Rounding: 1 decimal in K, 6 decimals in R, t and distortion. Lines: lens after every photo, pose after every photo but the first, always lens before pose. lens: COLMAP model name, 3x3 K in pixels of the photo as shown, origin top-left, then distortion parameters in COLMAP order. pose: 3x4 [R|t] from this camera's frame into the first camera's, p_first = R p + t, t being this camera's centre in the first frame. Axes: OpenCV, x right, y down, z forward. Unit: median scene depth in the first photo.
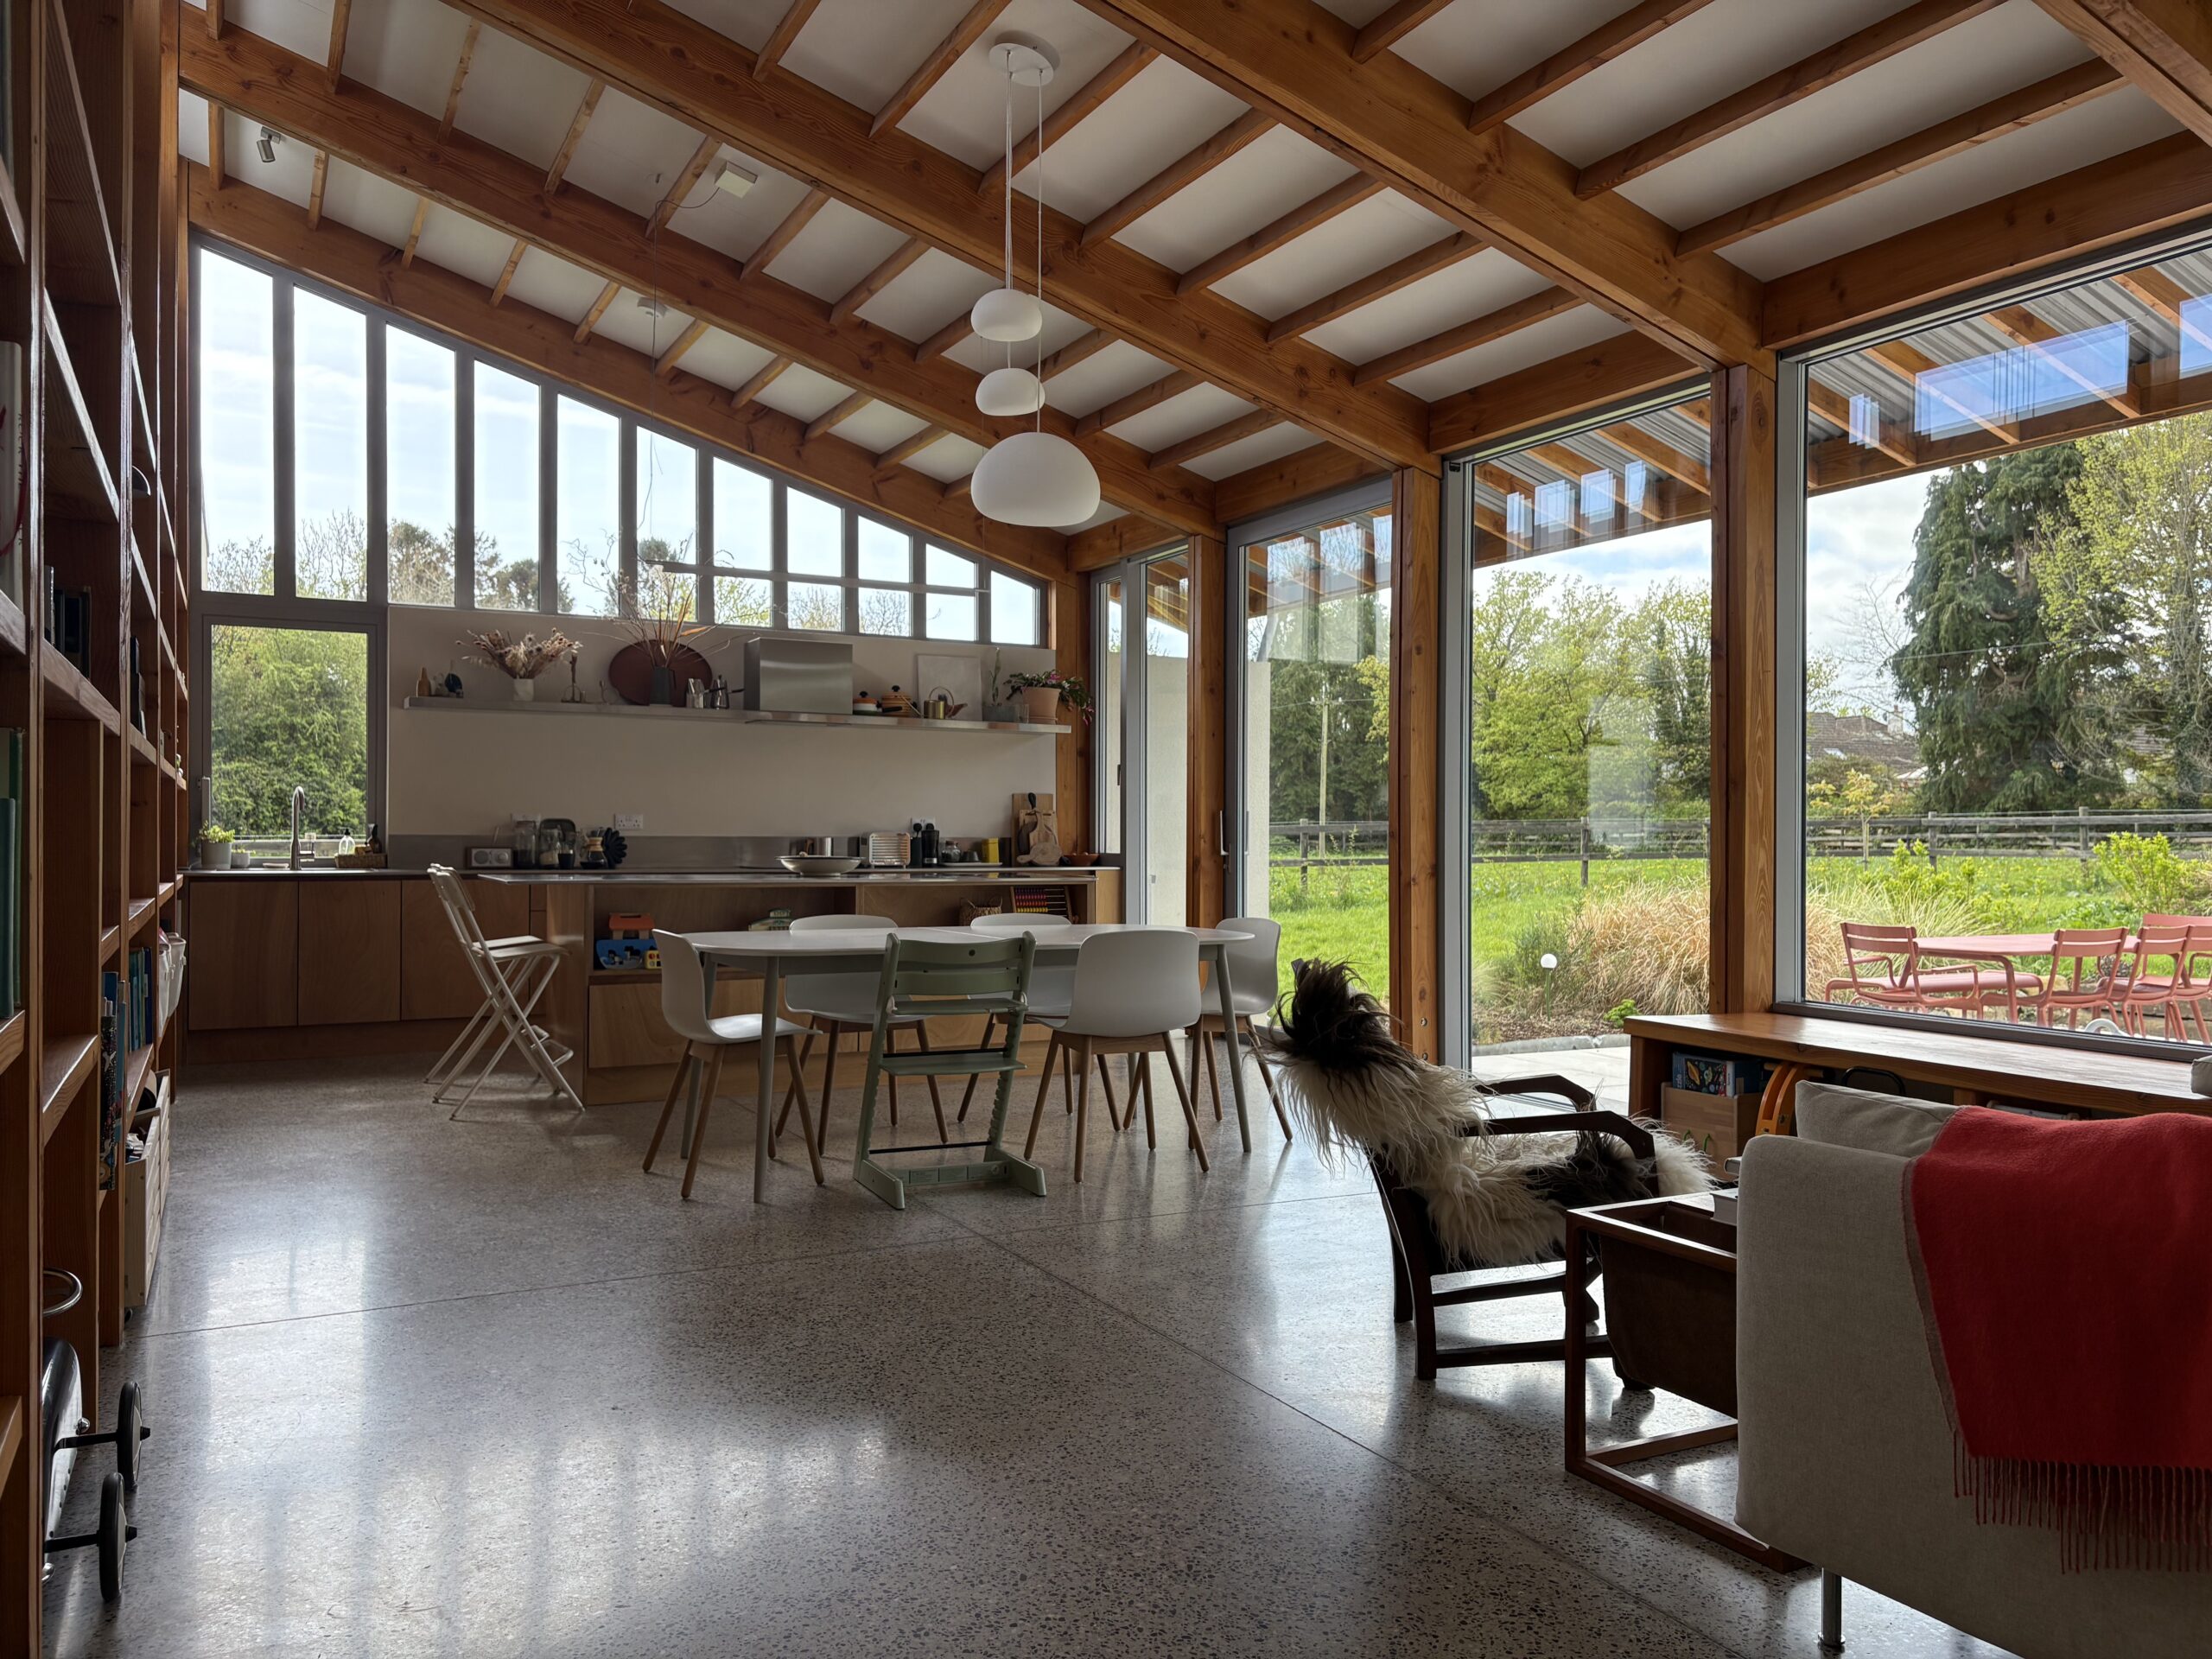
lens RADIAL K [[1666.8, 0, 1106.0], [0, 1666.8, 829.5], [0, 0, 1]] dist [0.094814, -0.109239]
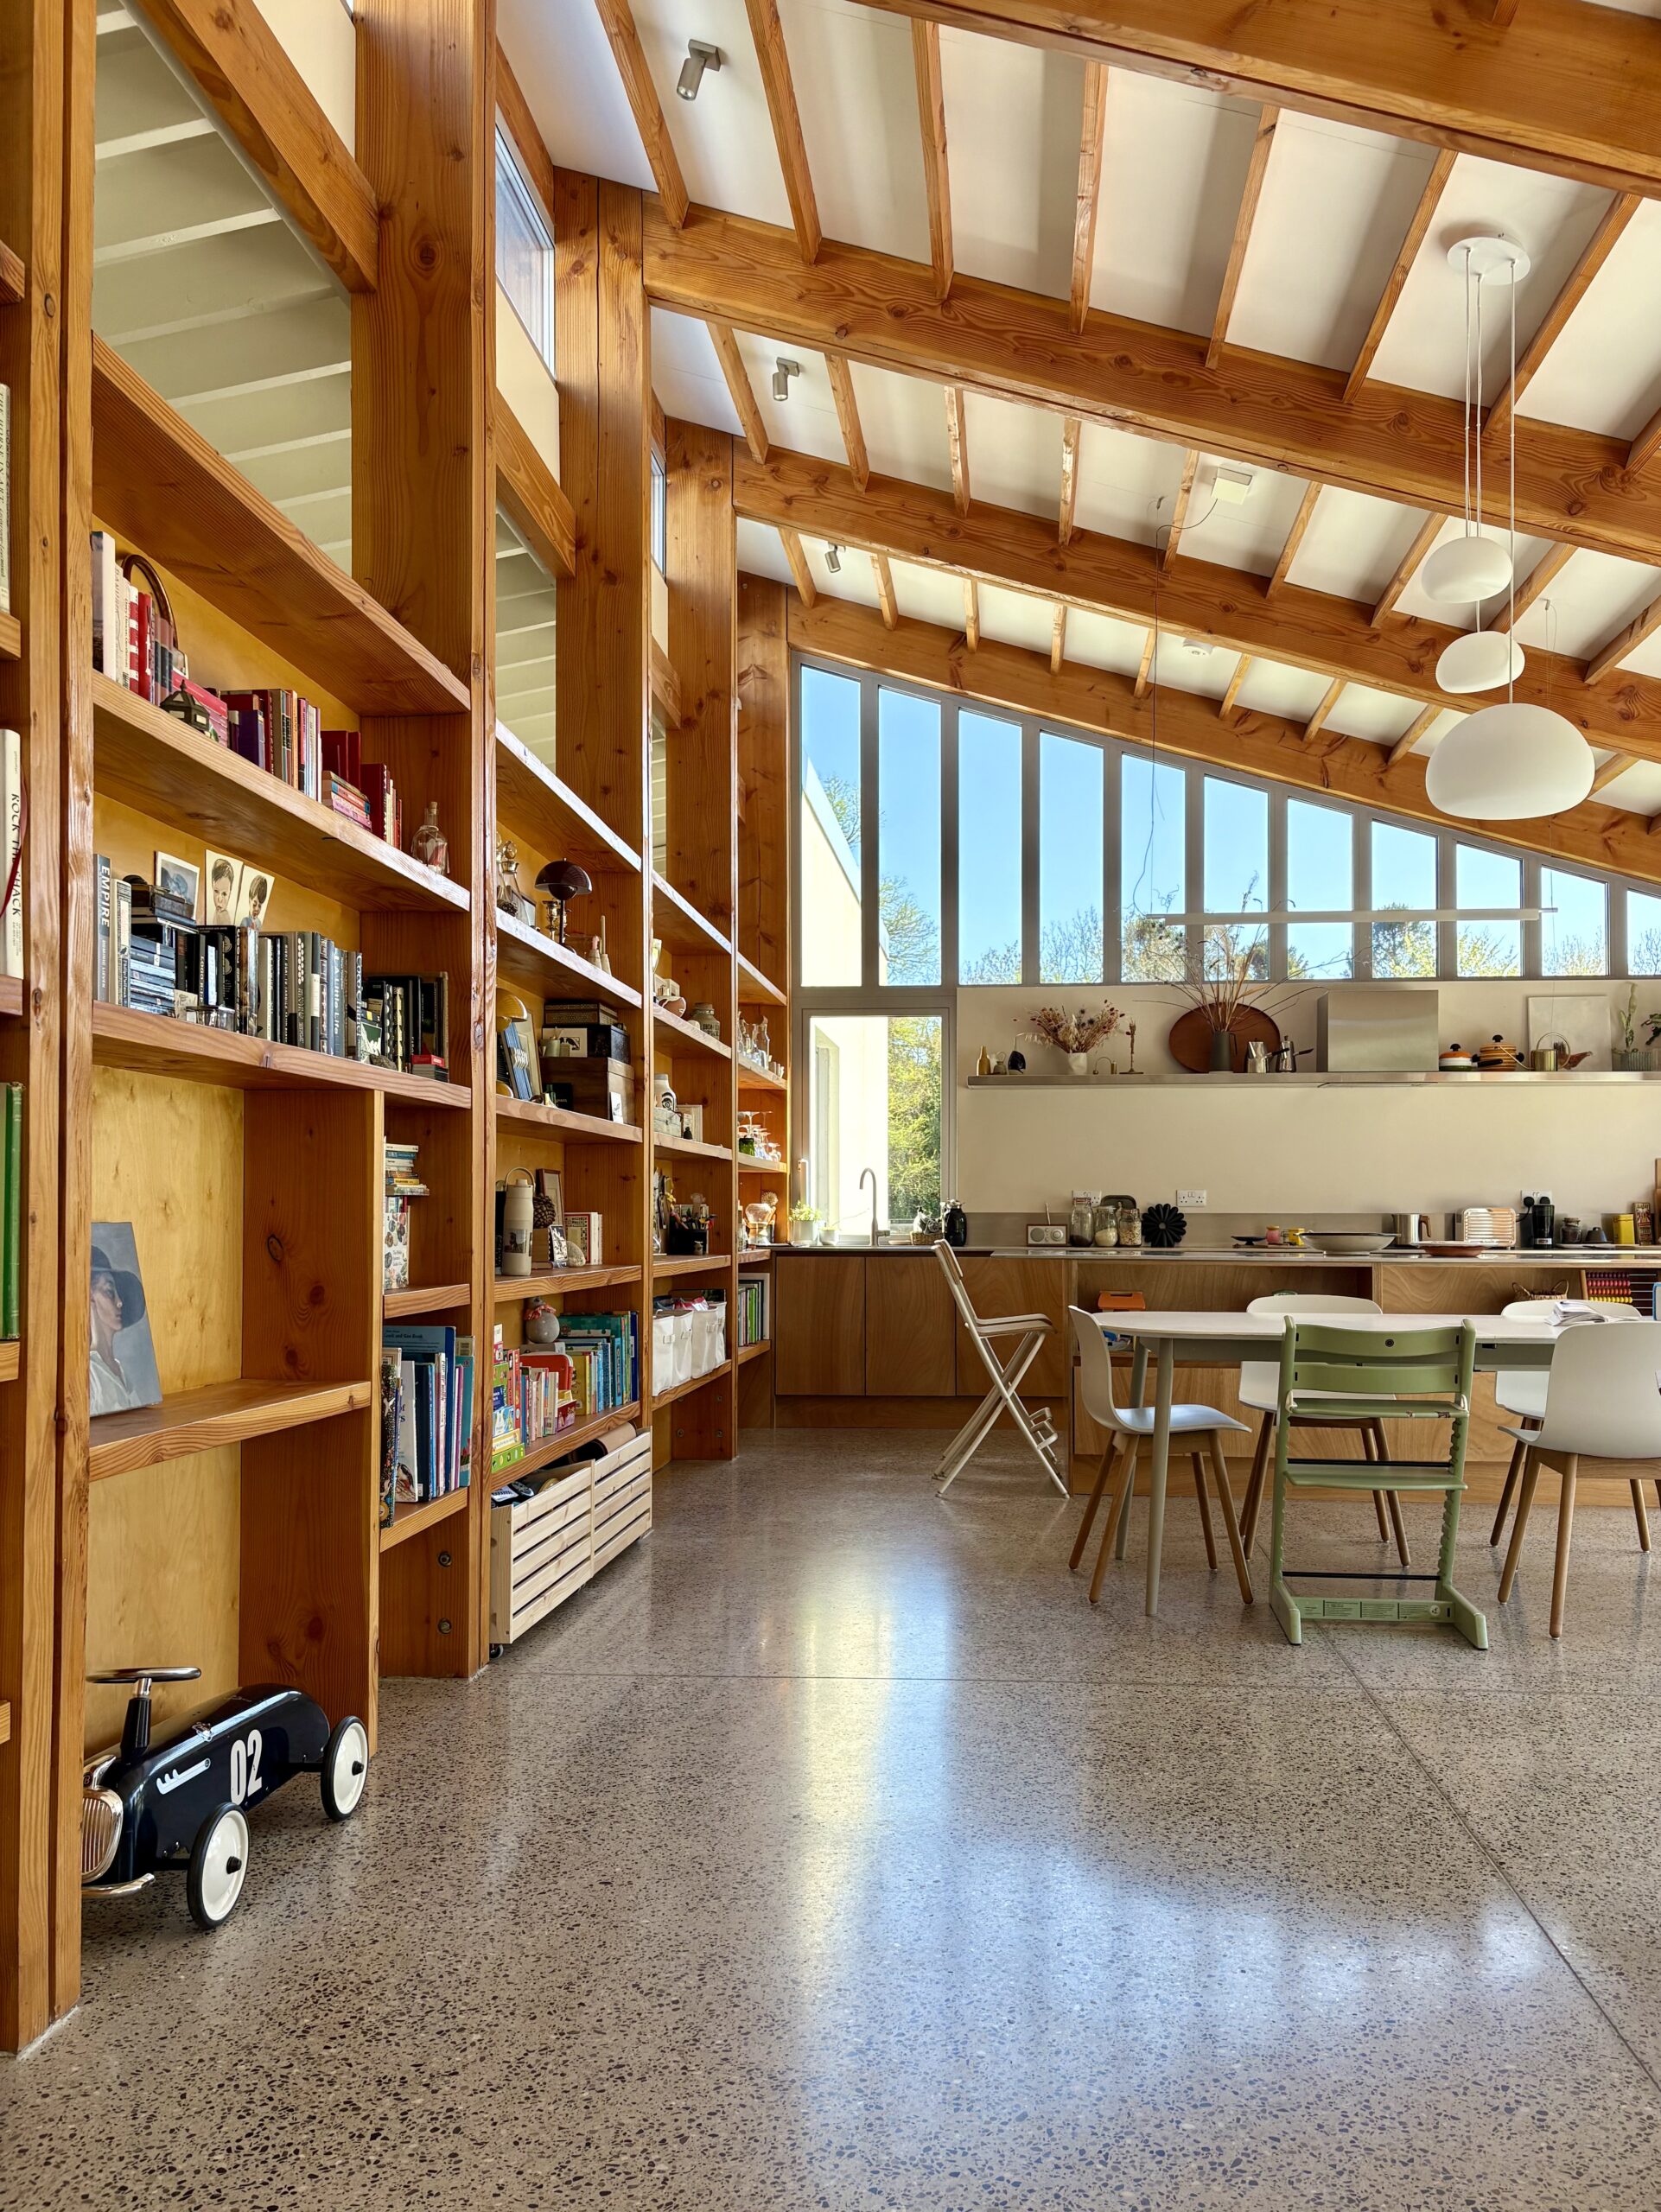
lens RADIAL K [[1772.0, 0, 889.5], [0, 1772.0, 1202.3], [0, 0, 1]] dist [0.075103, -0.226355]
pose [[0.851952, -0.009792, -0.523528, 0.106702], [0.005692, 0.999939, -0.009440, 0.007380], [0.523589, 0.005062, 0.851956, 0.079580]]
